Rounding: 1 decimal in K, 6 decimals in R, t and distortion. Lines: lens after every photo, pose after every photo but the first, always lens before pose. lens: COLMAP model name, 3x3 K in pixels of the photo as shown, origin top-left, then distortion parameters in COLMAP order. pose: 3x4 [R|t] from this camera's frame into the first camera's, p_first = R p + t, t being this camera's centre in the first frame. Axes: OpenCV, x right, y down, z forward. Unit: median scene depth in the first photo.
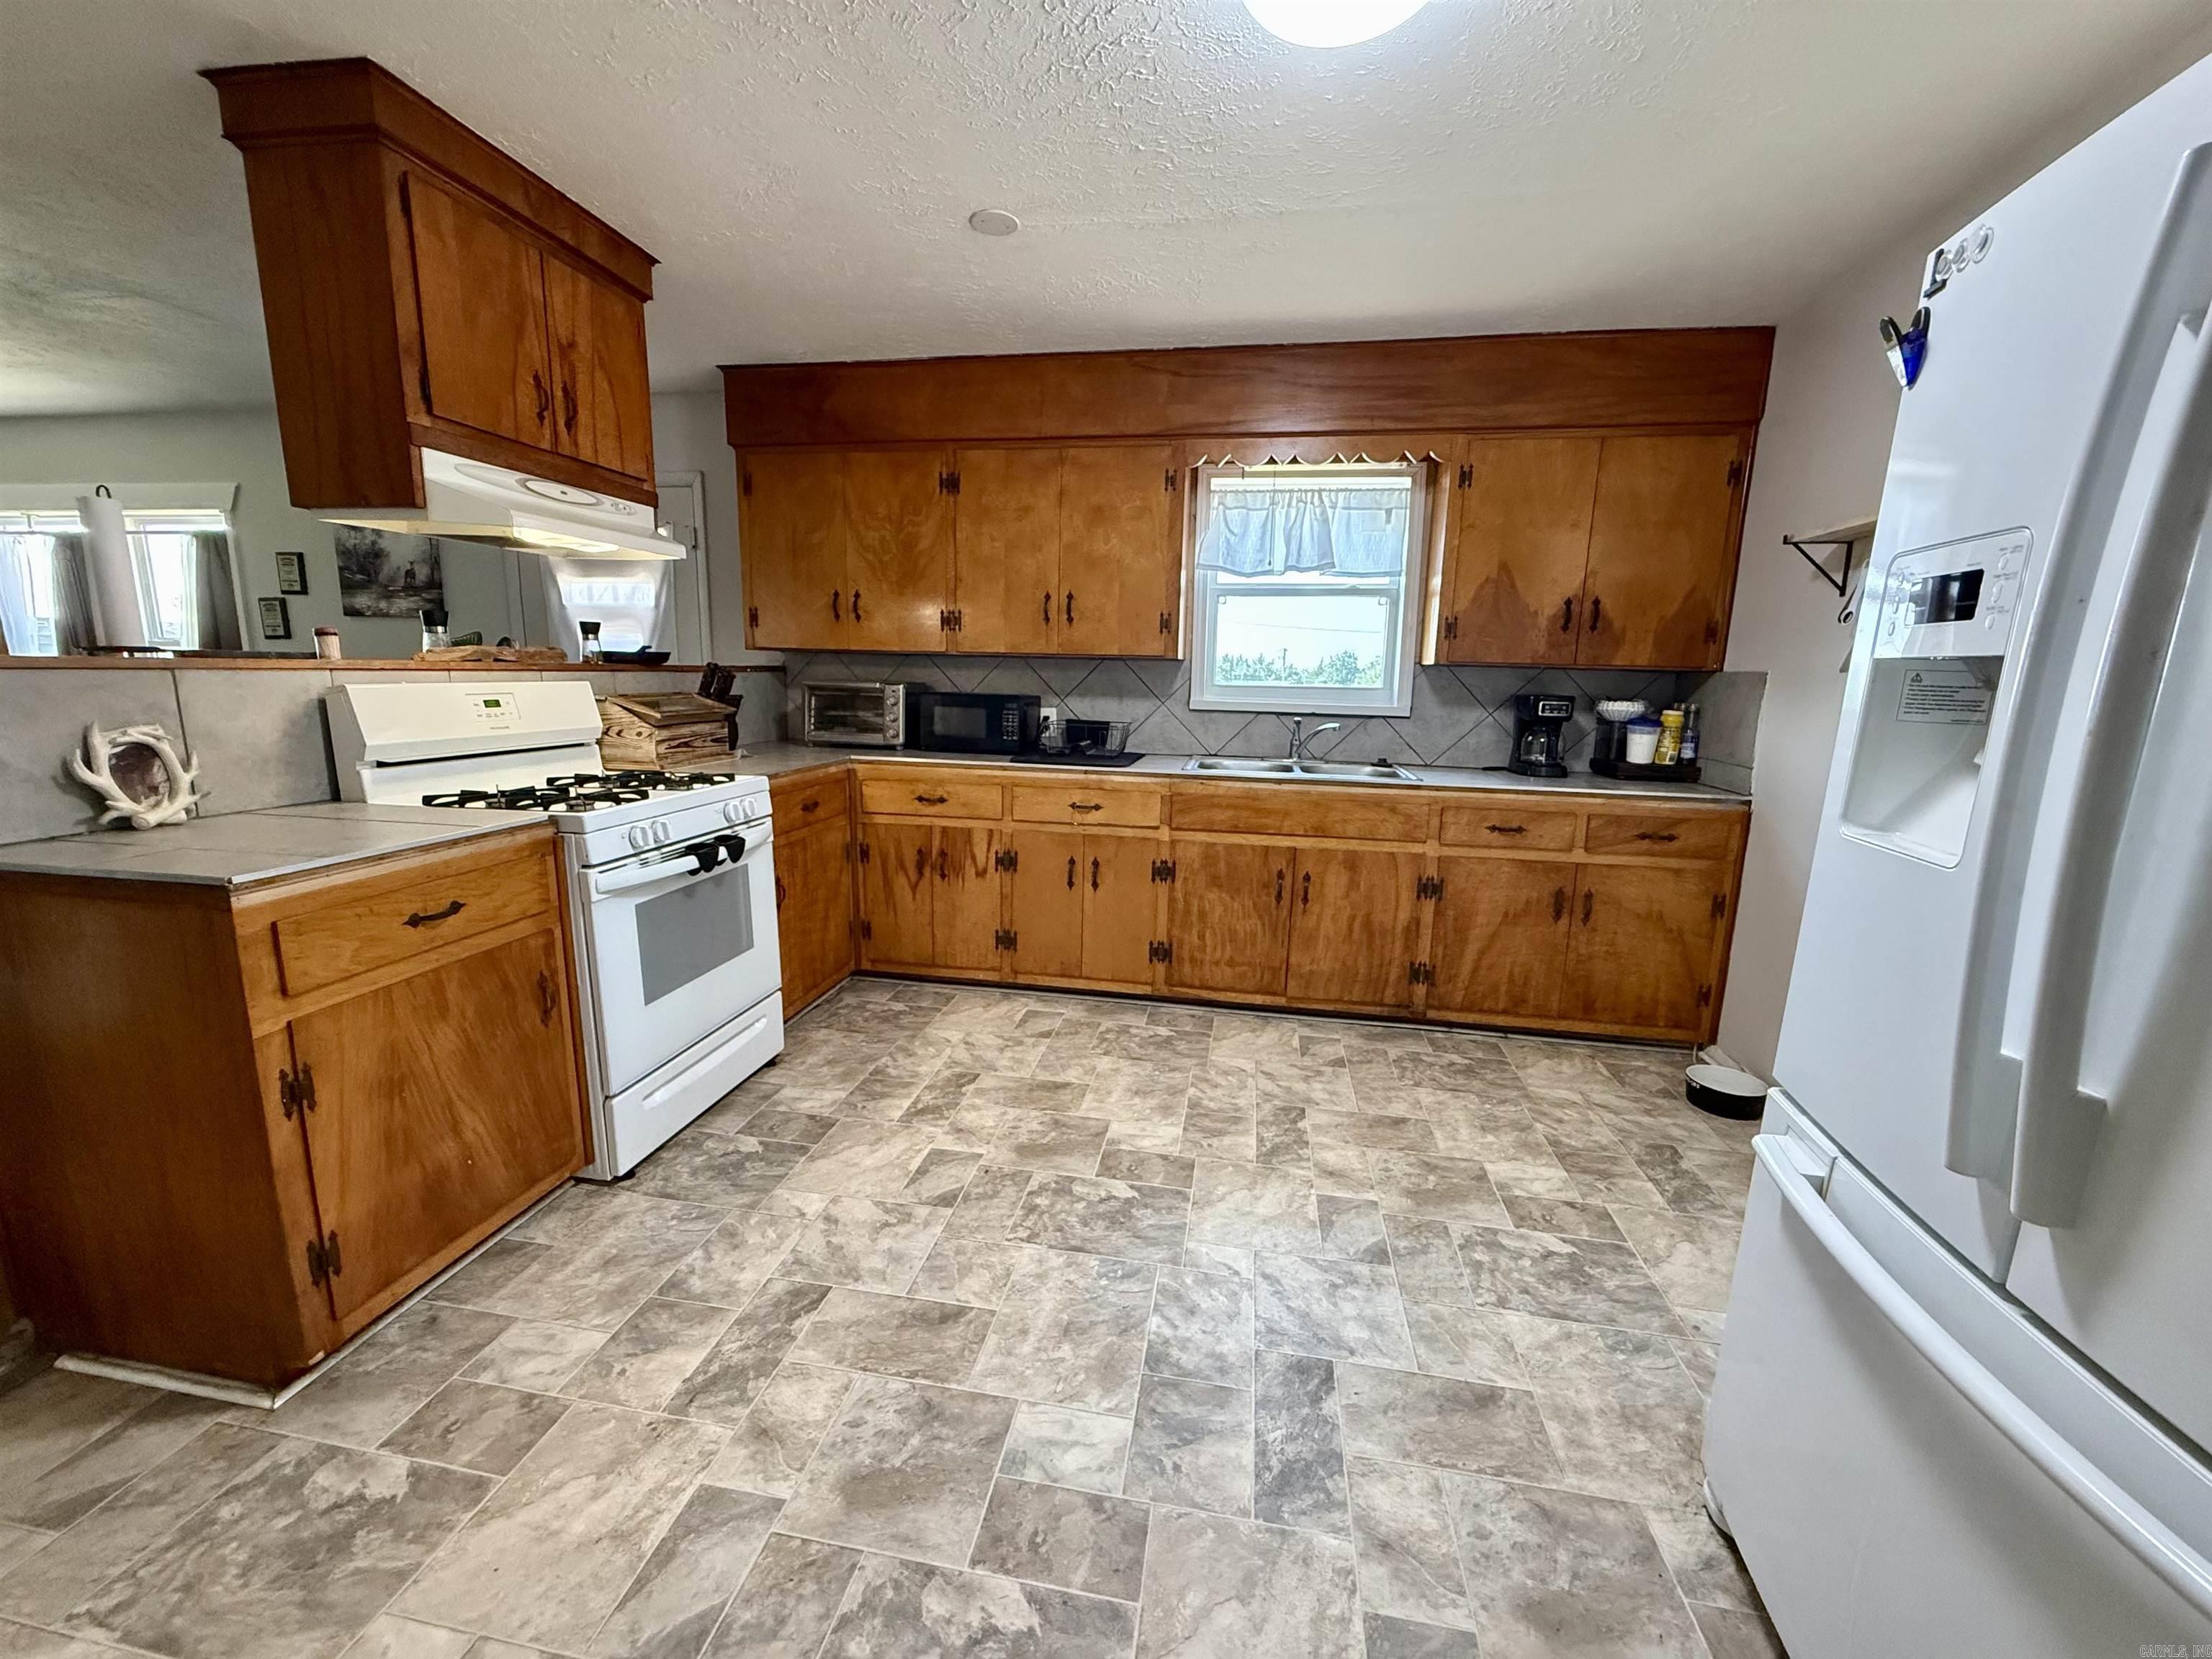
lens RADIAL K [[881.0, 0, 1102.6], [0, 881.0, 830.3], [0, 0, 1]] dist [0.000798, -0.000014]
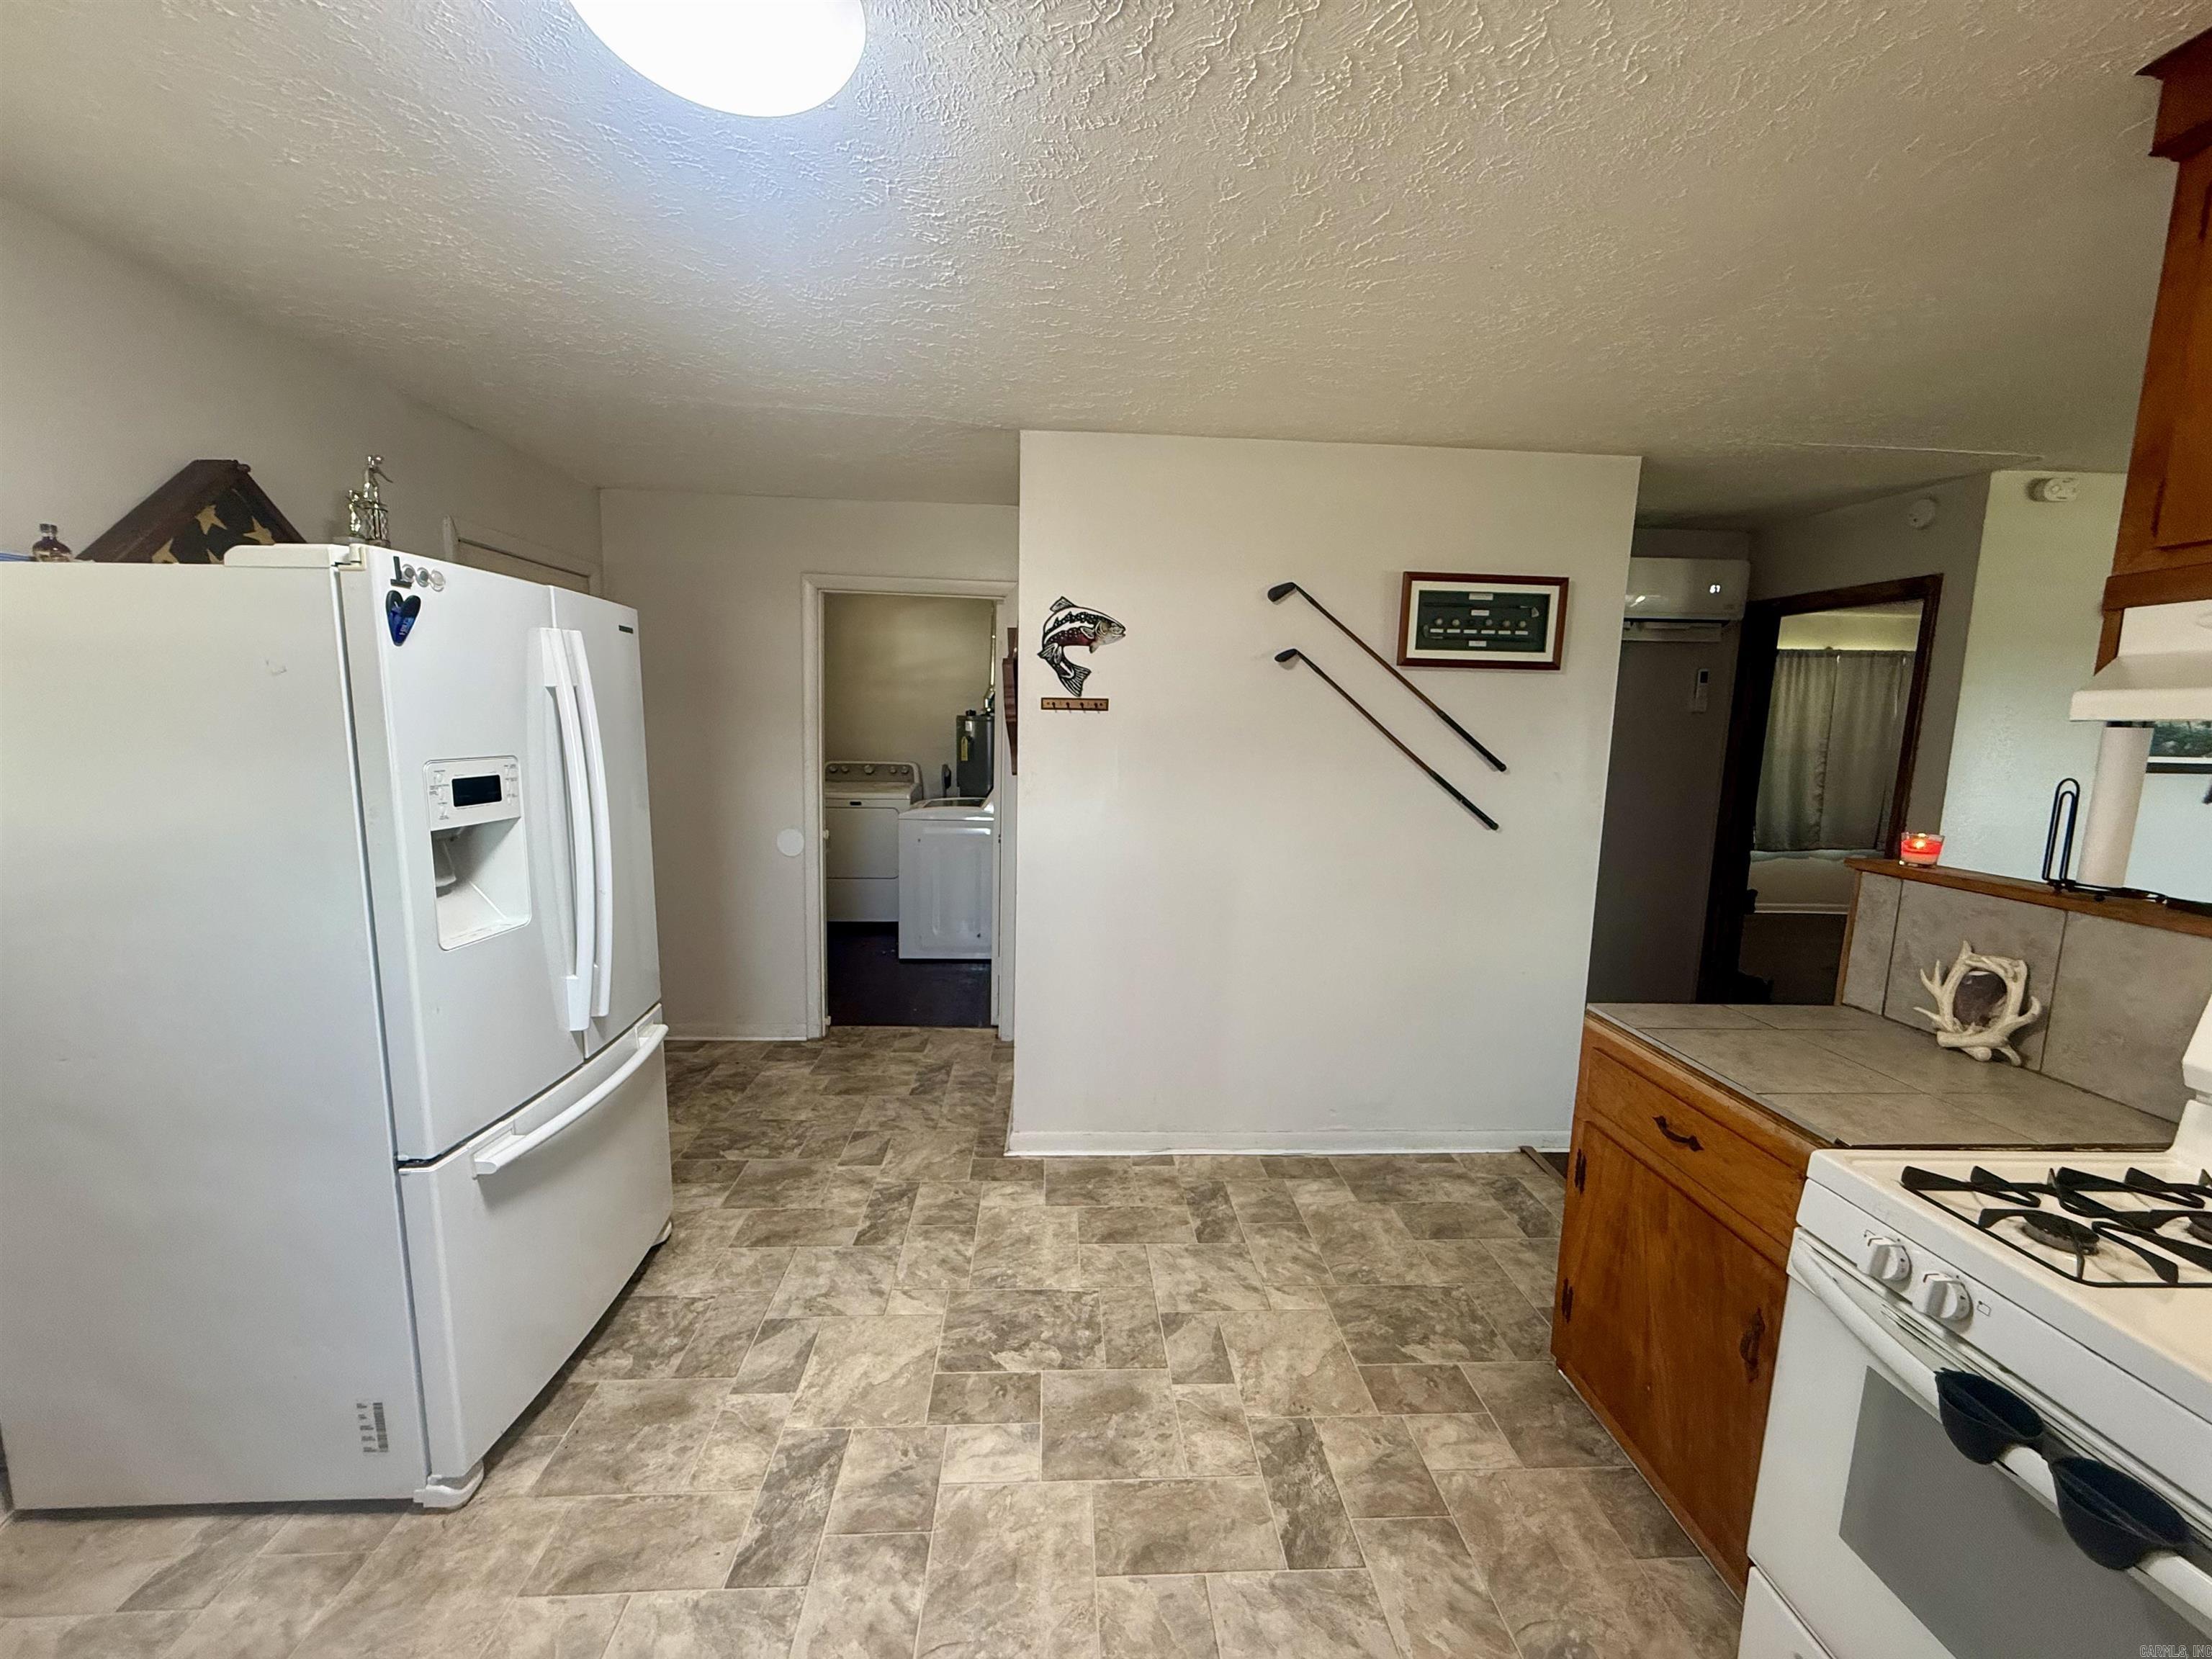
lens RADIAL K [[881.0, 0, 1104.0], [0, 881.0, 834.3], [0, 0, 1]] dist [0.000798, -0.000014]
pose [[-0.972471, -0.012381, -0.232696, 0.069700], [-0.083656, 0.950569, 0.299033, -0.338315], [0.217491, 0.310267, -0.925436, 1.223762]]
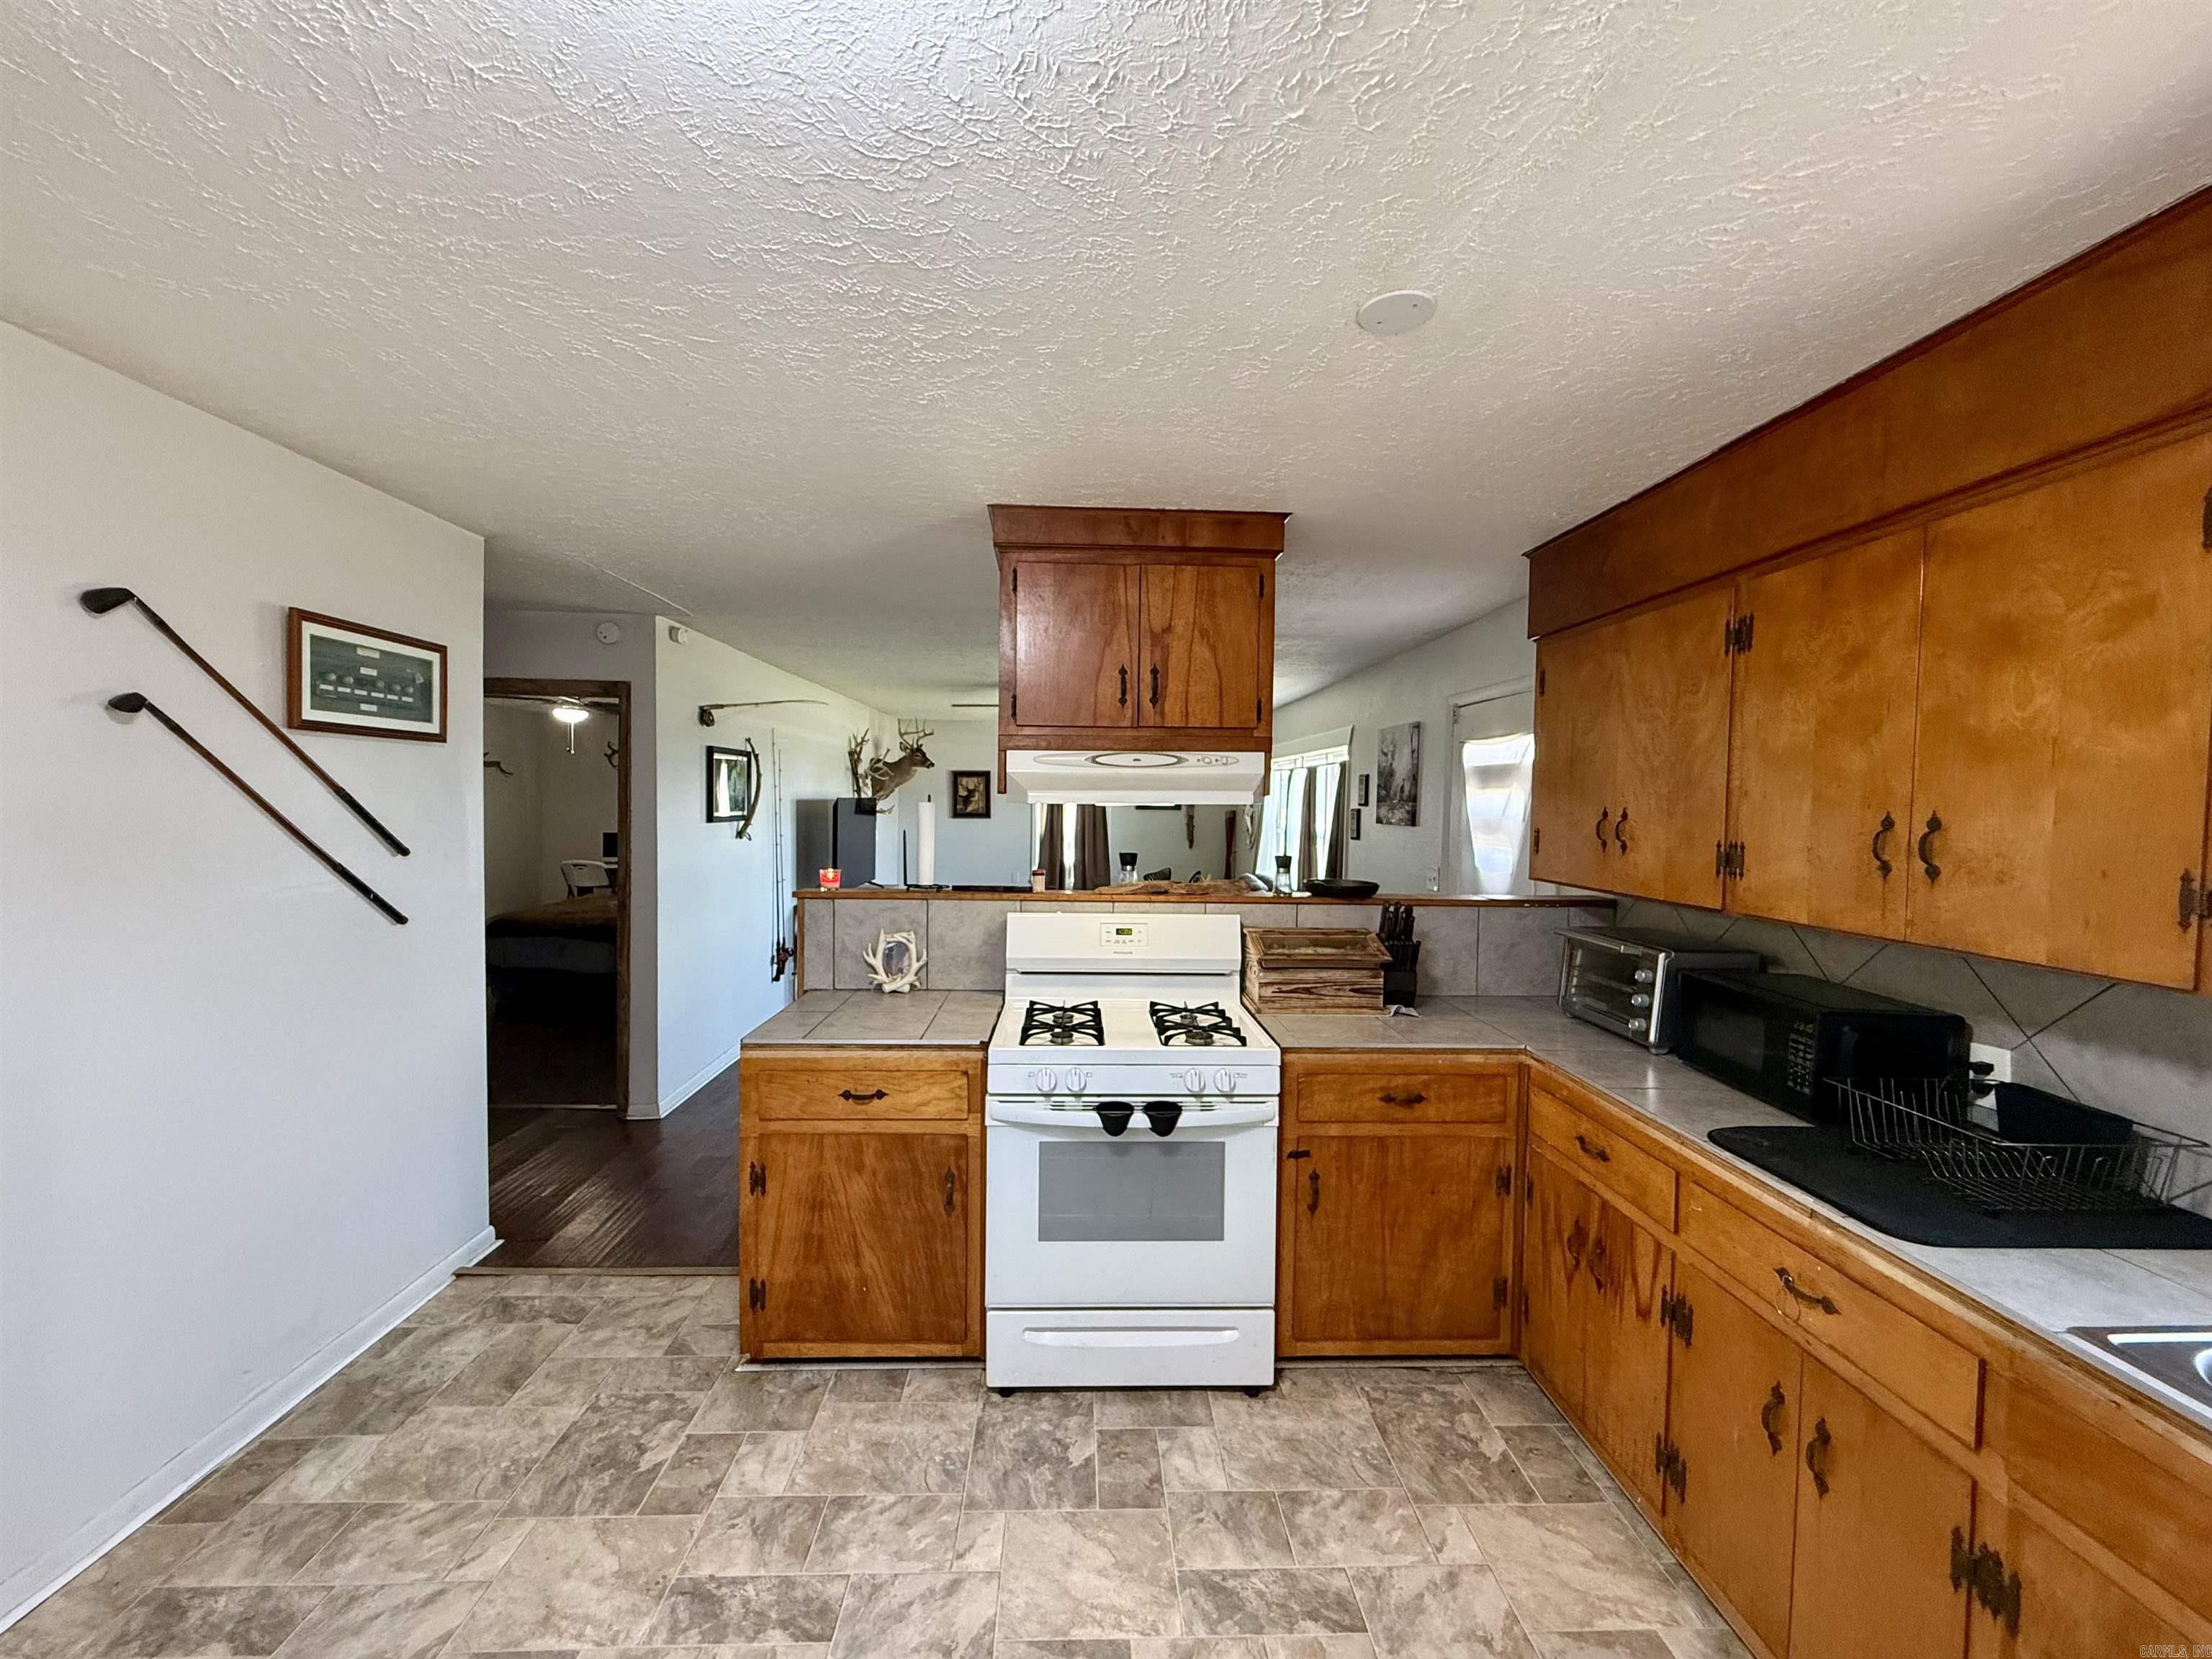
lens RADIAL K [[881.0, 0, 1100.2], [0, 881.0, 831.2], [0, 0, 1]] dist [0.000798, -0.000014]
pose [[0.205985, 0.015446, -0.978433, 0.487218], [-0.184933, 0.982472, -0.023423, -0.255084], [0.960922, 0.185769, 0.205231, 0.732644]]
